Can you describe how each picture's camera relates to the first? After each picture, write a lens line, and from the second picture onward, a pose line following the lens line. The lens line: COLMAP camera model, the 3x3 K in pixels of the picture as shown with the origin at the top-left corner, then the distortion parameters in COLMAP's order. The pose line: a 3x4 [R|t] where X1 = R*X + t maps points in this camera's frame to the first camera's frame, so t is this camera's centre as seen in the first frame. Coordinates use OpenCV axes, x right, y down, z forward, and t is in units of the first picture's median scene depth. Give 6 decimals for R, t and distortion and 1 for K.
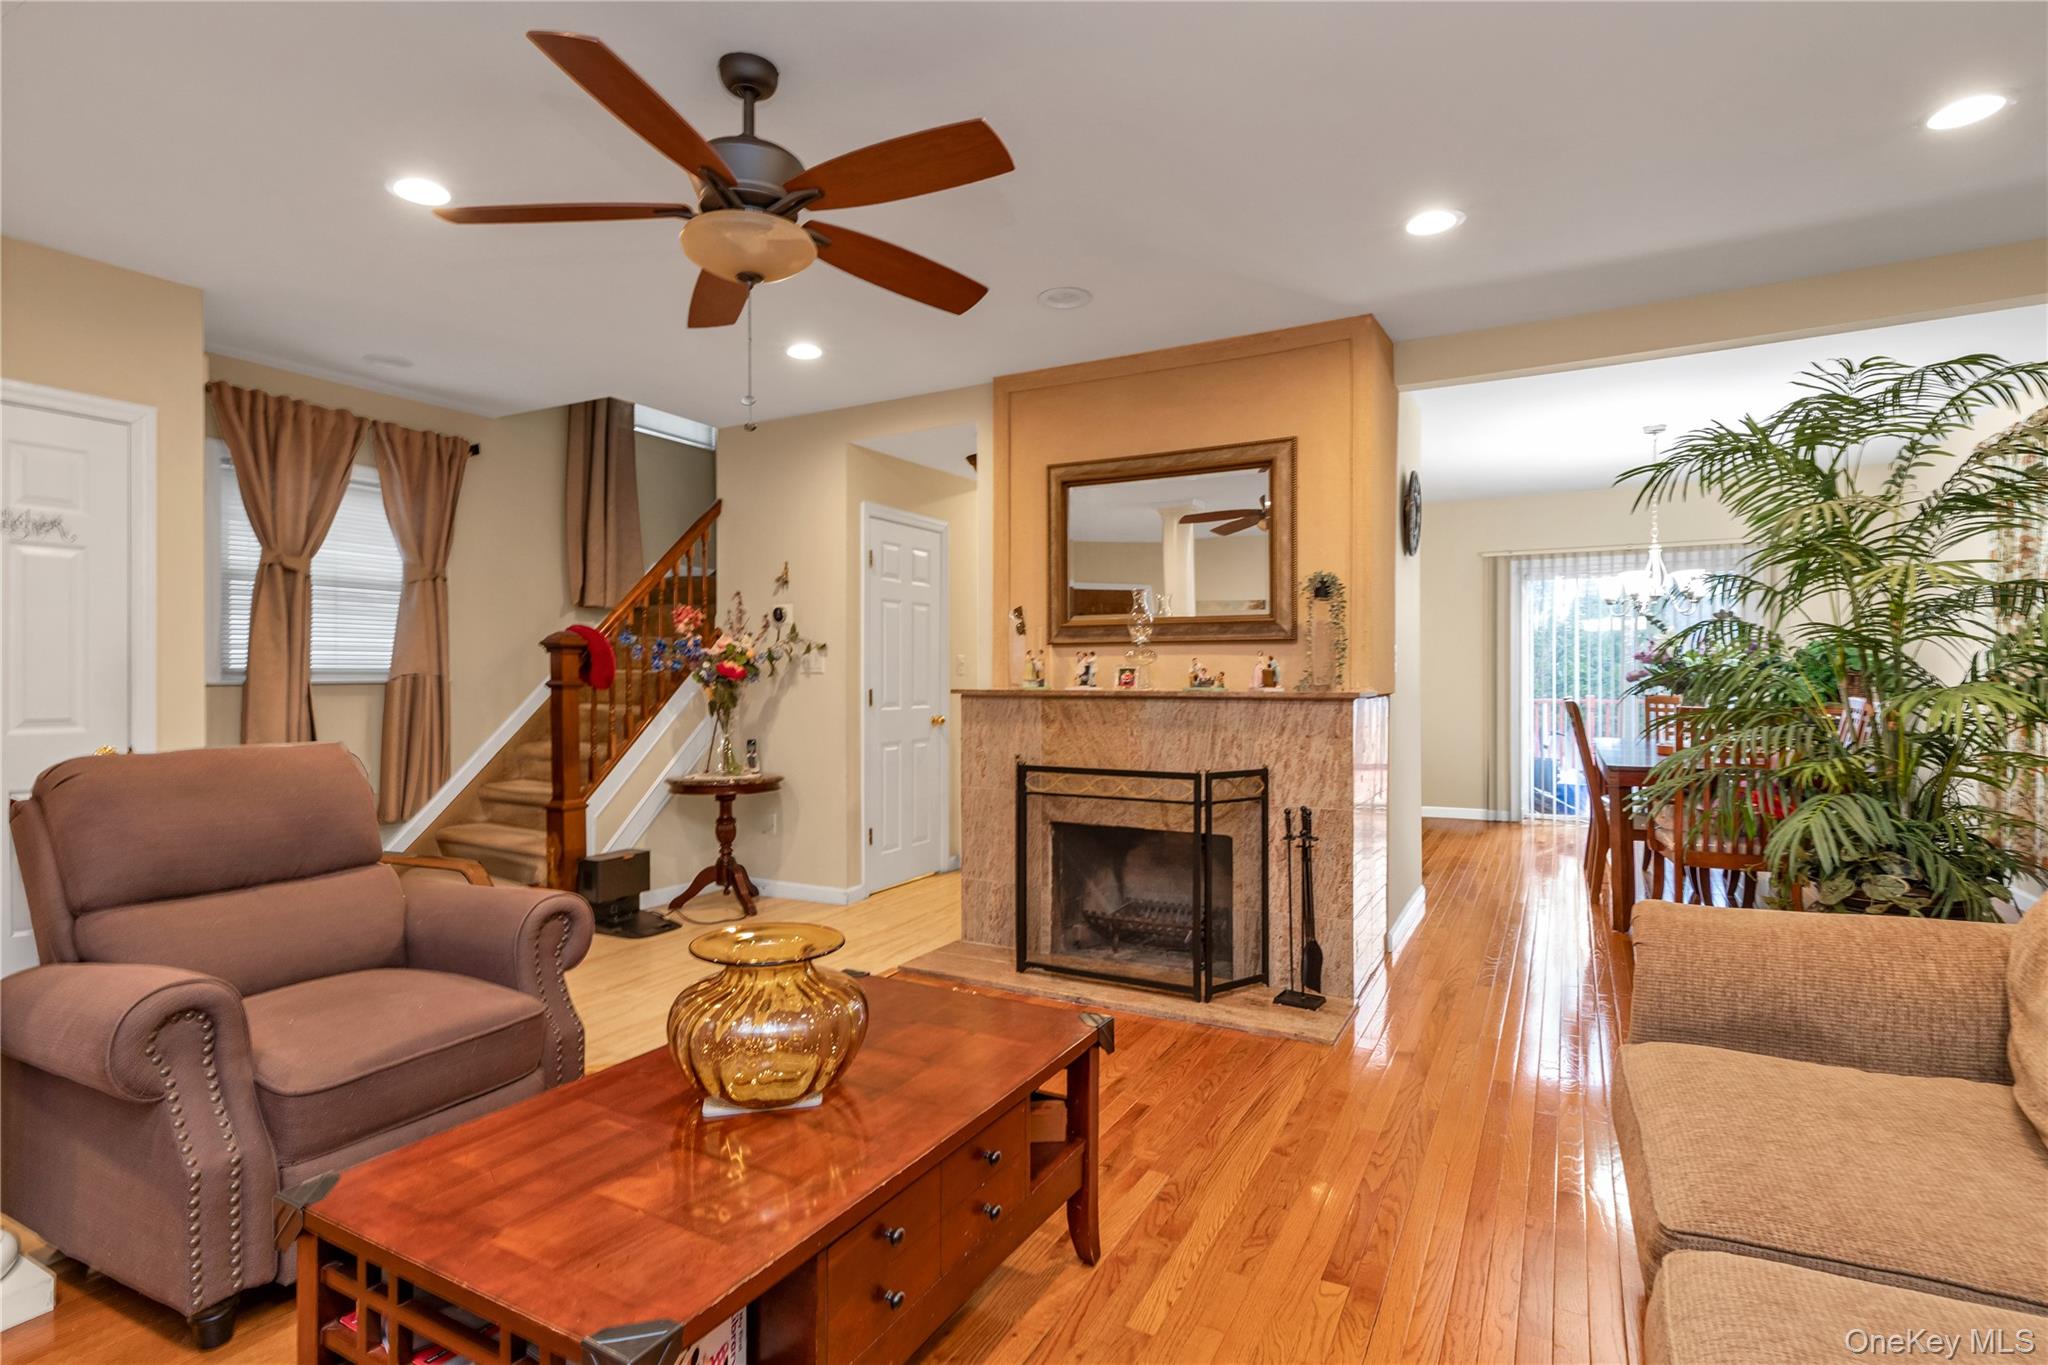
lens RADIAL K [[994.2, 0, 1022.3], [0, 994.2, 682.8], [0, 0, 1]] dist [-0.002863, -0.000105]
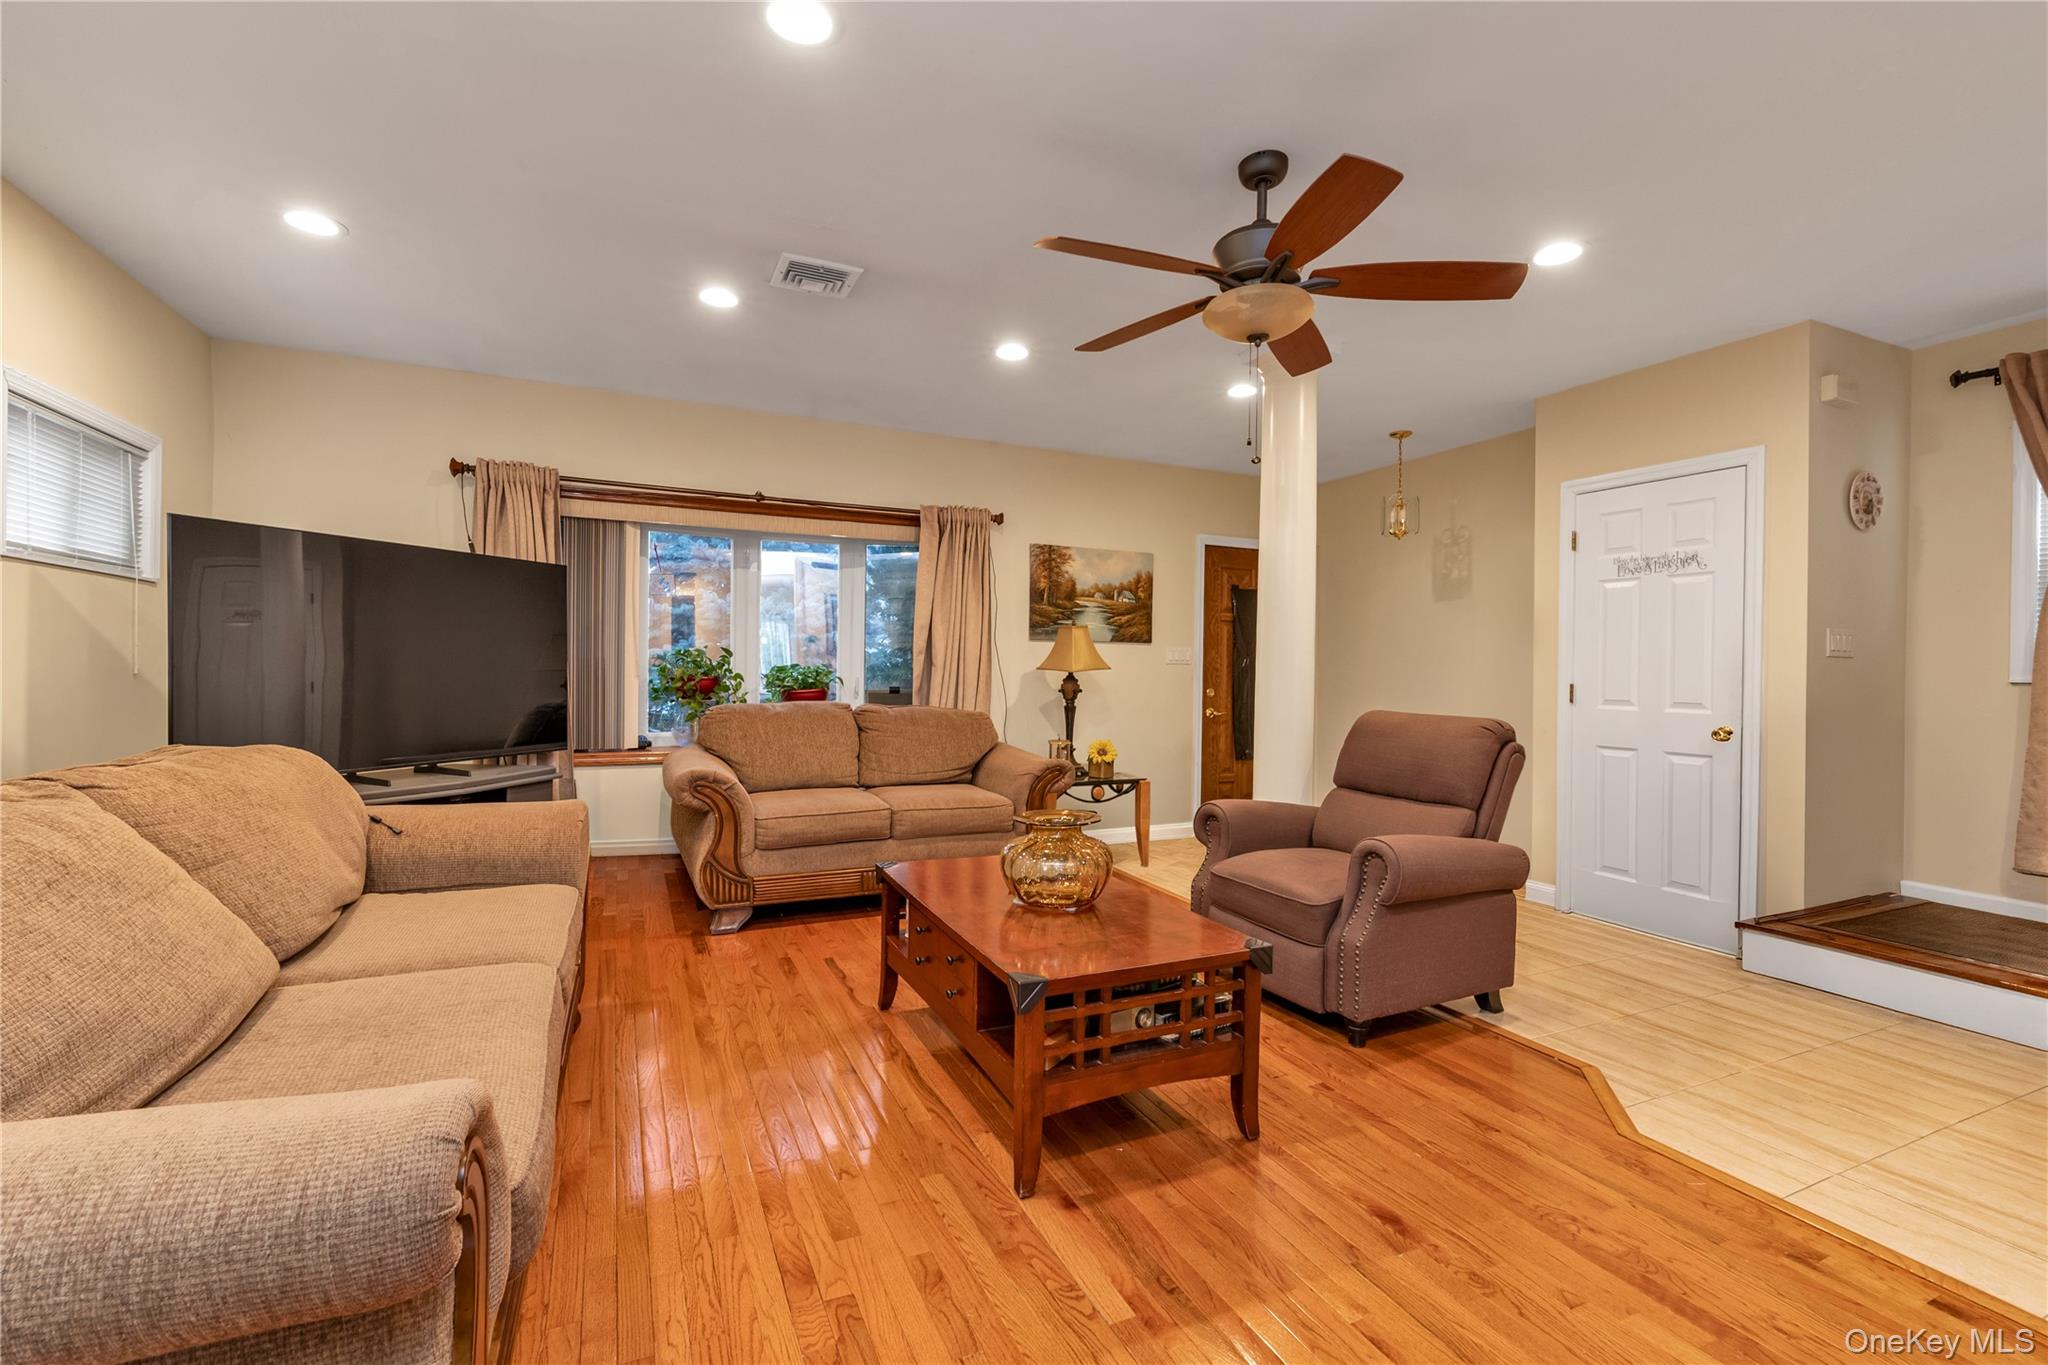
lens RADIAL K [[899.2, 0, 1025.7], [0, 899.2, 677.2], [0, 0, 1]] dist [-0.000218, -0.000061]
pose [[-0.599917, -0.000889, -0.800062, 1.441501], [-0.006907, 0.999968, 0.004068, 0.007898], [0.800032, 0.007967, -0.599904, 2.664101]]
